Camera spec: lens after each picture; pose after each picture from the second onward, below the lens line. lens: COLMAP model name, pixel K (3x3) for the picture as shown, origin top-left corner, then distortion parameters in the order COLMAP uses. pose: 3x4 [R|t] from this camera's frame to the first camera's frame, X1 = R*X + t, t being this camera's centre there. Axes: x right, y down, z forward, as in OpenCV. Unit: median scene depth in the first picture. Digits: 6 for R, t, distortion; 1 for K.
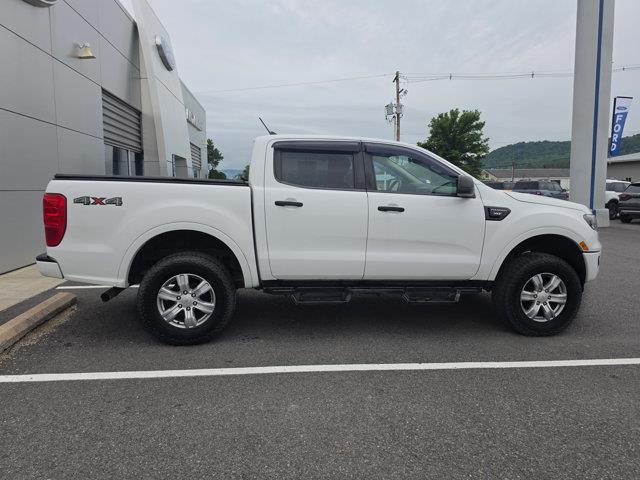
lens RADIAL K [[444.1, 0, 301.7], [0, 444.1, 248.7], [0, 0, 1]] dist [0.018170, -0.040493]
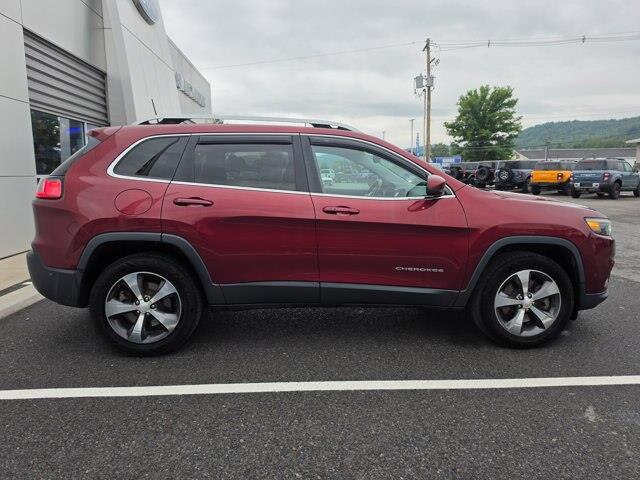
lens RADIAL K [[444.1, 0, 306.5], [0, 444.1, 244.8], [0, 0, 1]] dist [0.018170, -0.040493]
pose [[0.999300, -0.006343, -0.036862, 0.004785], [0.007270, 0.999659, 0.025071, -0.017993], [0.036690, -0.025321, 0.999006, 0.146677]]
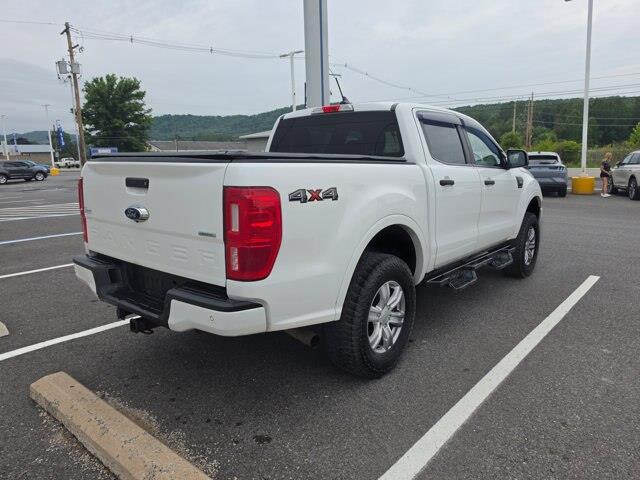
lens RADIAL K [[455.4, 0, 320.7], [0, 455.4, 242.3], [0, 0, 1]] dist [0.018201, -0.022082]
pose [[0.714762, -0.140054, 0.685201, -0.138068], [0.110799, 0.990046, 0.086784, -0.014656], [-0.690535, 0.013890, 0.723166, 0.080751]]
